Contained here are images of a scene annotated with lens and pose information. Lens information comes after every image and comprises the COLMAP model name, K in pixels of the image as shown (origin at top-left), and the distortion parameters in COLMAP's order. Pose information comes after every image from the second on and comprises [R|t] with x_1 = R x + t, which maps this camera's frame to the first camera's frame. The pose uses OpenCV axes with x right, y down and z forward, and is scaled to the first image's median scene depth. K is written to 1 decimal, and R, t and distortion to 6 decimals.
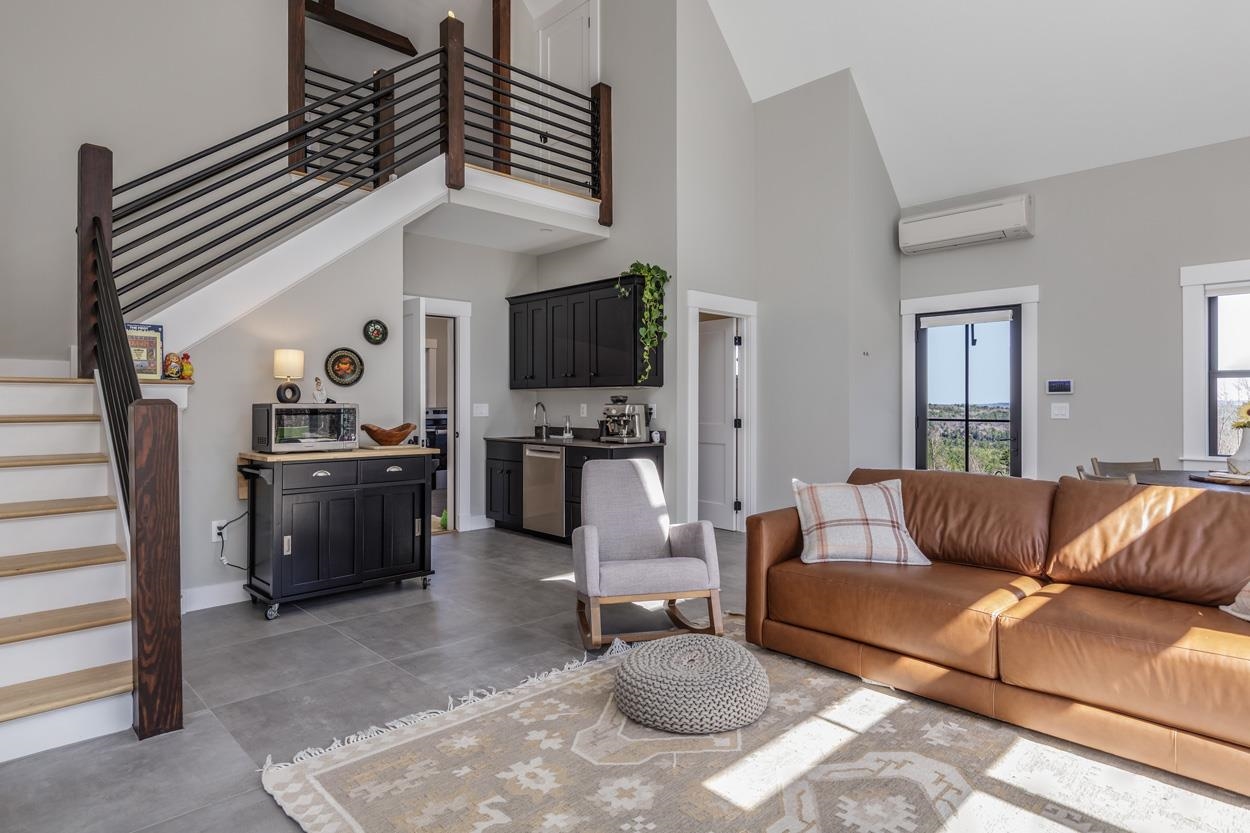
lens RADIAL K [[671.9, 0, 609.0], [0, 671.9, 413.6], [0, 0, 1]] dist [0.000271, -0.000089]
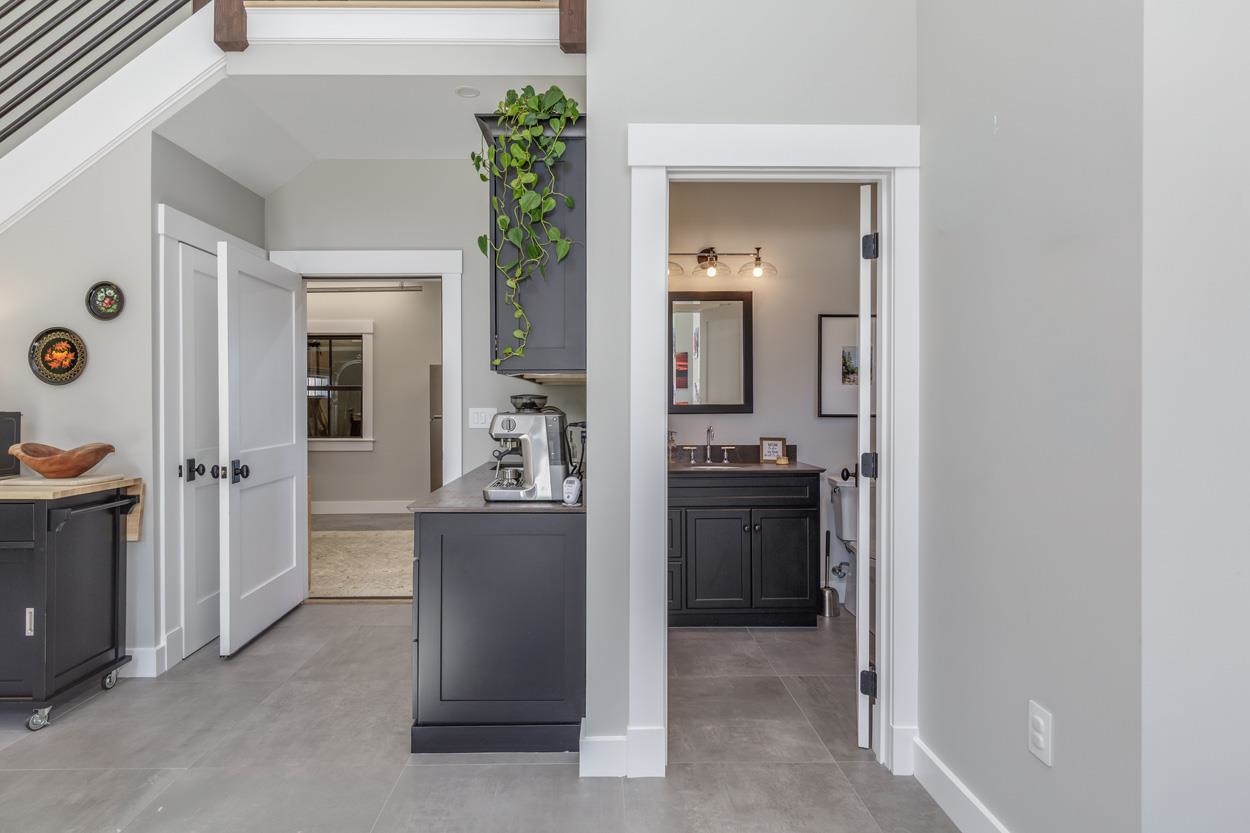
lens RADIAL K [[671.9, 0, 609.0], [0, 671.9, 413.6], [0, 0, 1]] dist [0.000271, -0.000089]
pose [[0.746267, 0.008186, -0.665596, 0.446161], [-0.007418, 0.999965, 0.003981, -0.018306], [0.665605, 0.001967, 0.746302, 0.836475]]
